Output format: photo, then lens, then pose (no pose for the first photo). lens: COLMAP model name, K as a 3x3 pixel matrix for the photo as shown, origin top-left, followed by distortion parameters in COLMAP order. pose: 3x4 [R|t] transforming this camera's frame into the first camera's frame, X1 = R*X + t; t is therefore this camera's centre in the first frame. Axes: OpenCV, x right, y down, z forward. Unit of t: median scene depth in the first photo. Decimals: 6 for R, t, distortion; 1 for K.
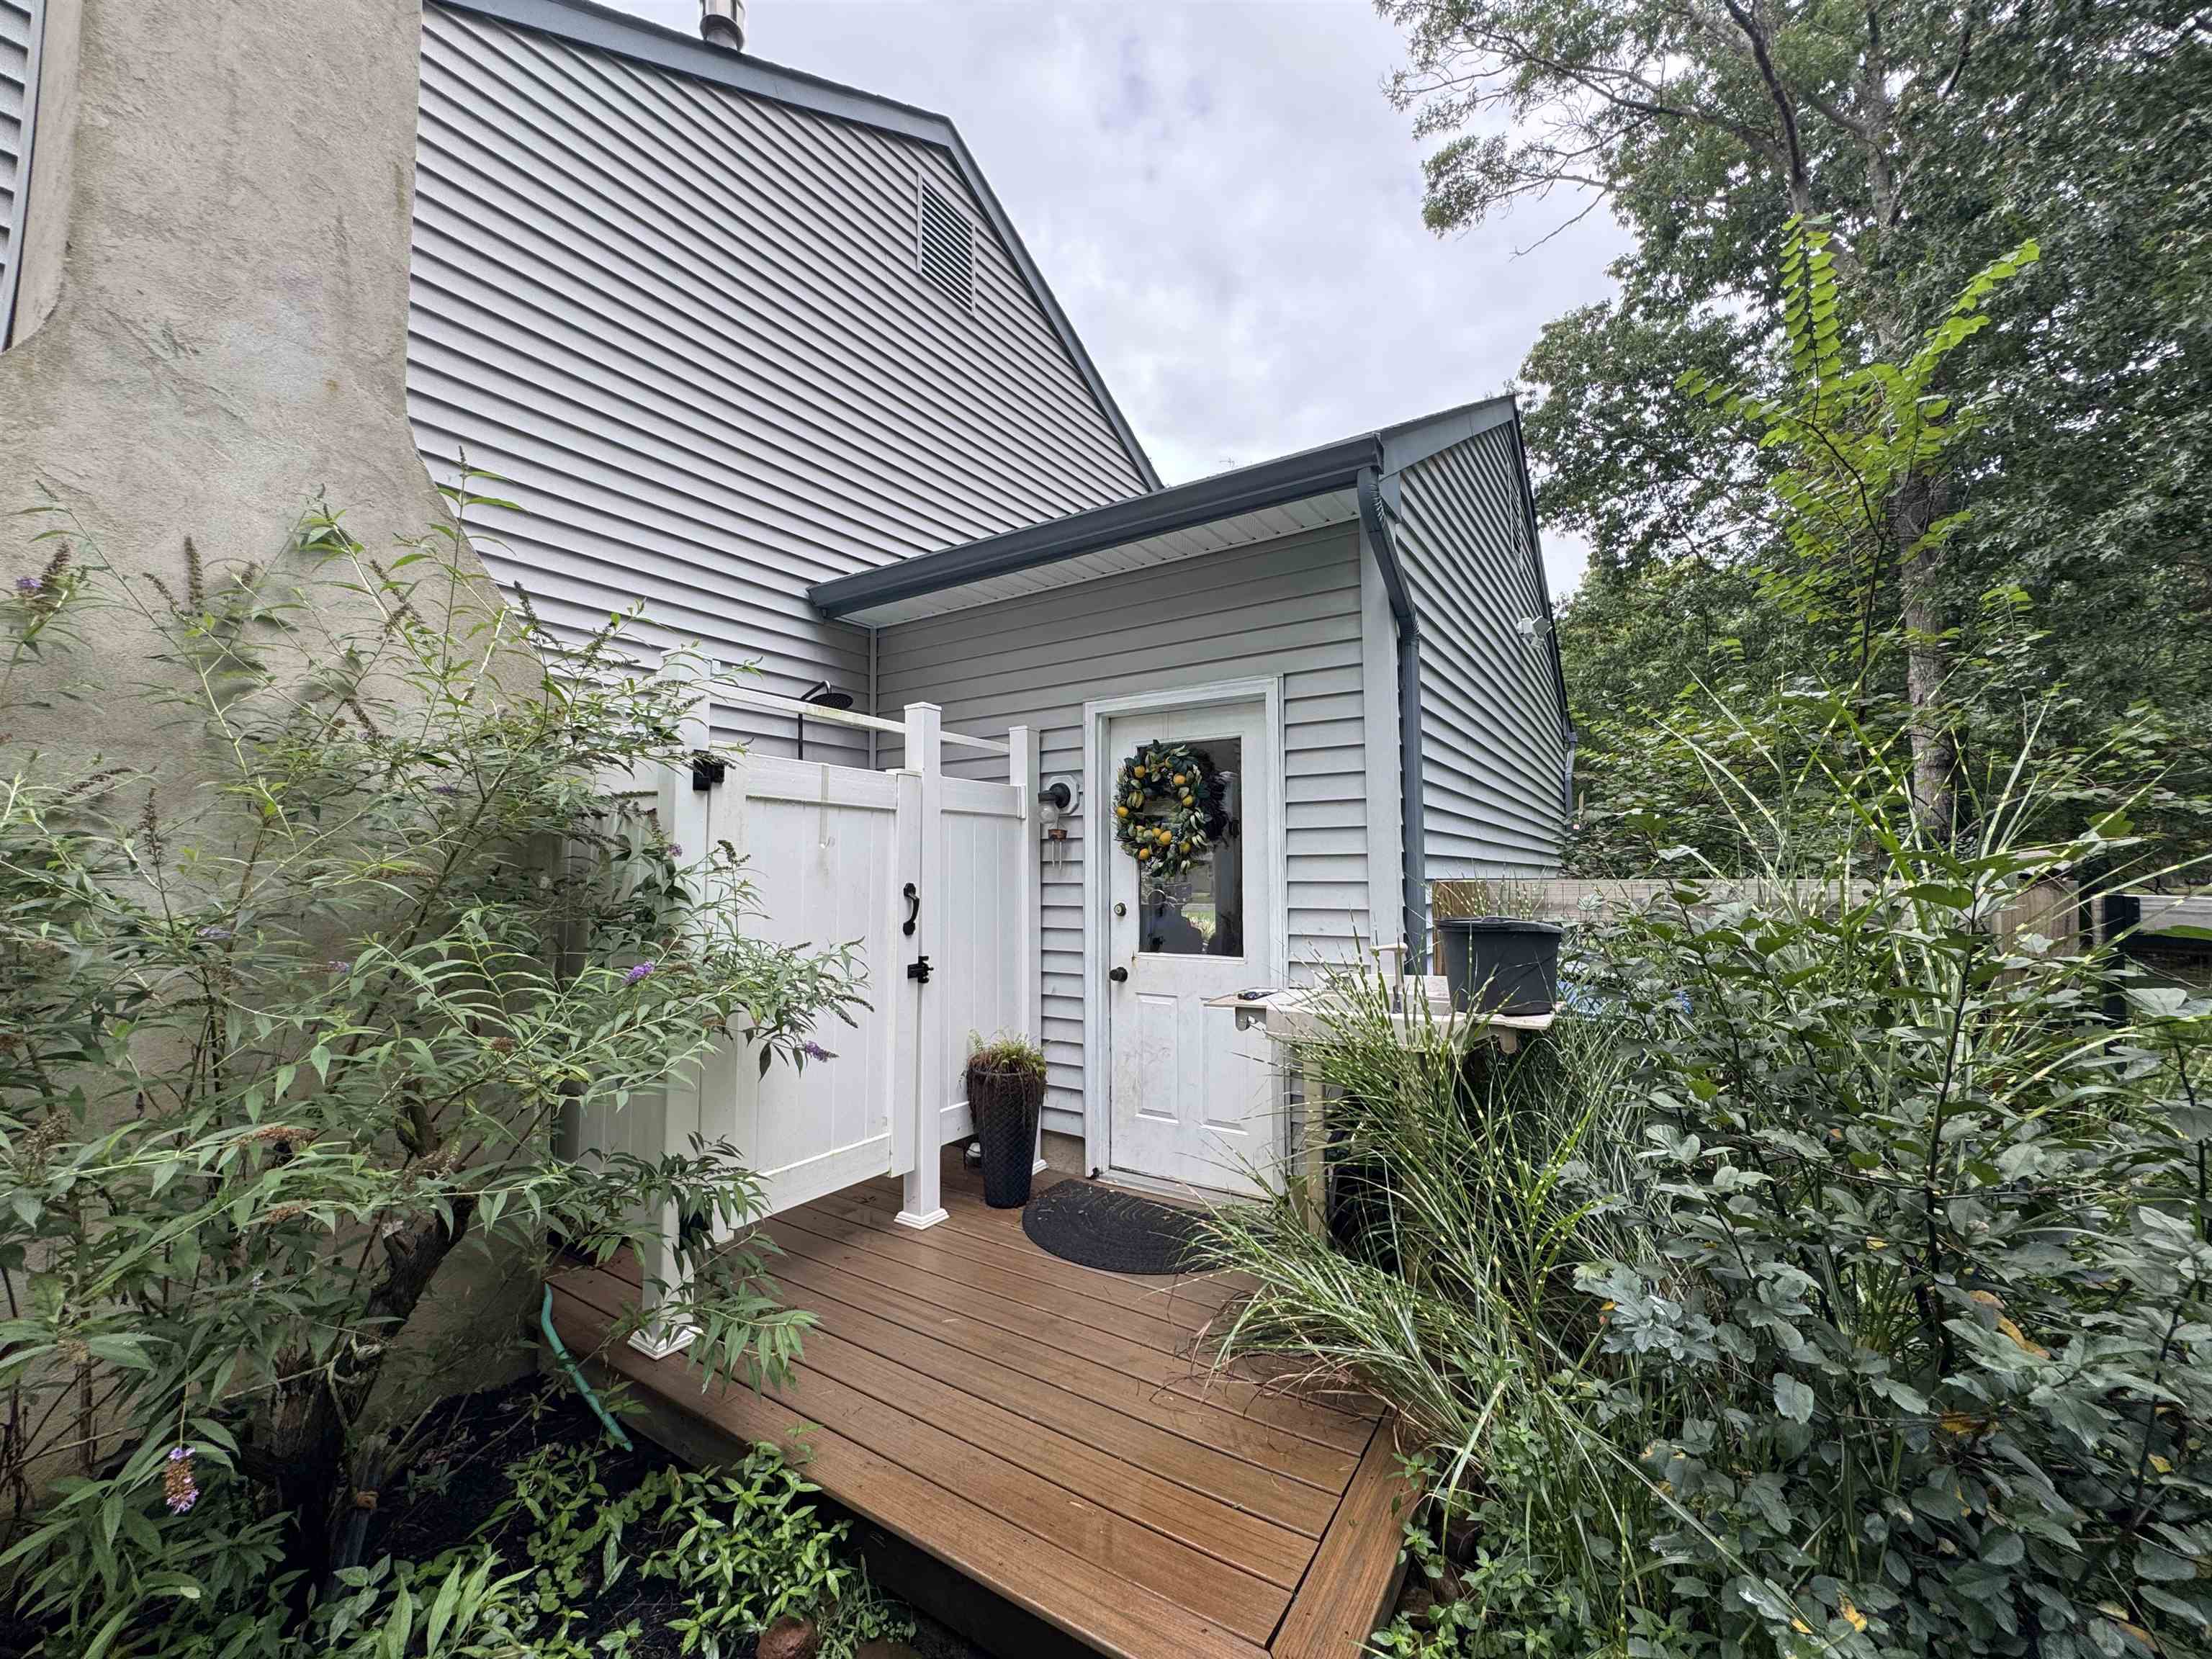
lens RADIAL K [[881.4, 0, 1106.0], [0, 881.4, 829.5], [0, 0, 1]] dist [-0.007000, -0.000183]
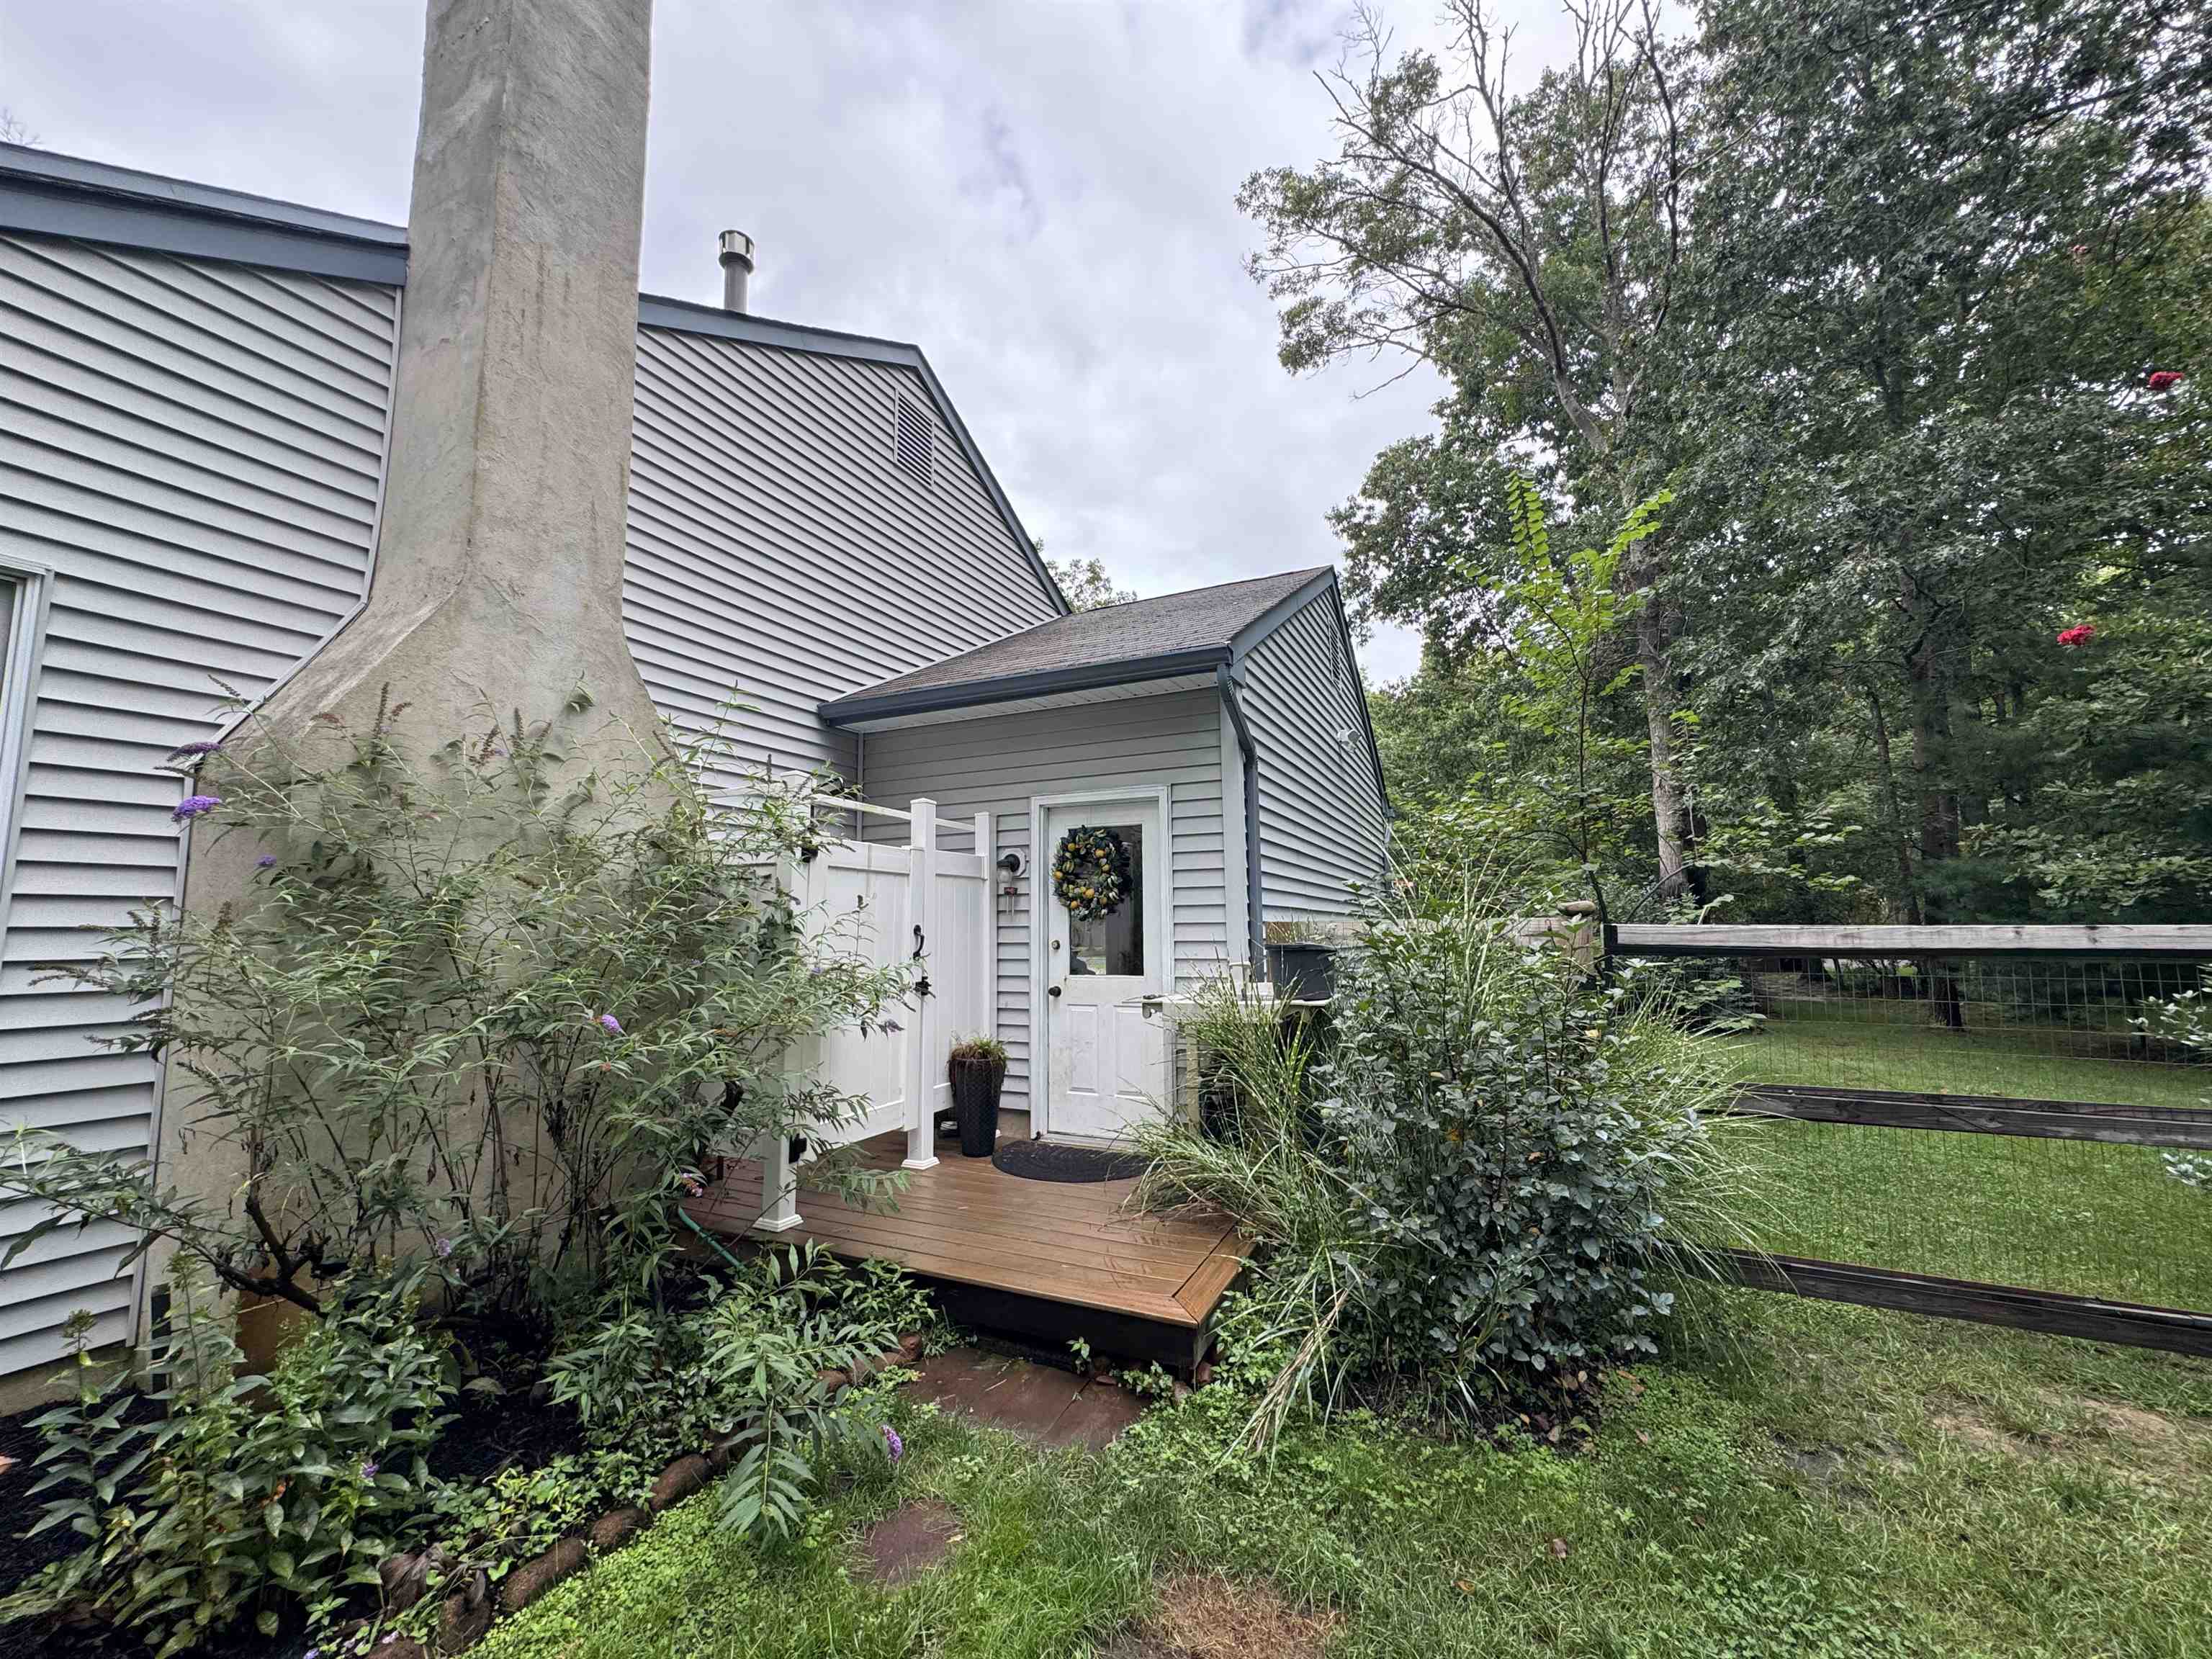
lens RADIAL K [[881.4, 0, 1106.0], [0, 881.4, 829.5], [0, 0, 1]] dist [-0.007000, -0.000183]
pose [[0.990274, 0.010326, 0.138744, -0.099793], [-0.001681, 0.998058, -0.062276, -0.004789], [-0.139118, 0.061437, 0.988368, -0.401147]]
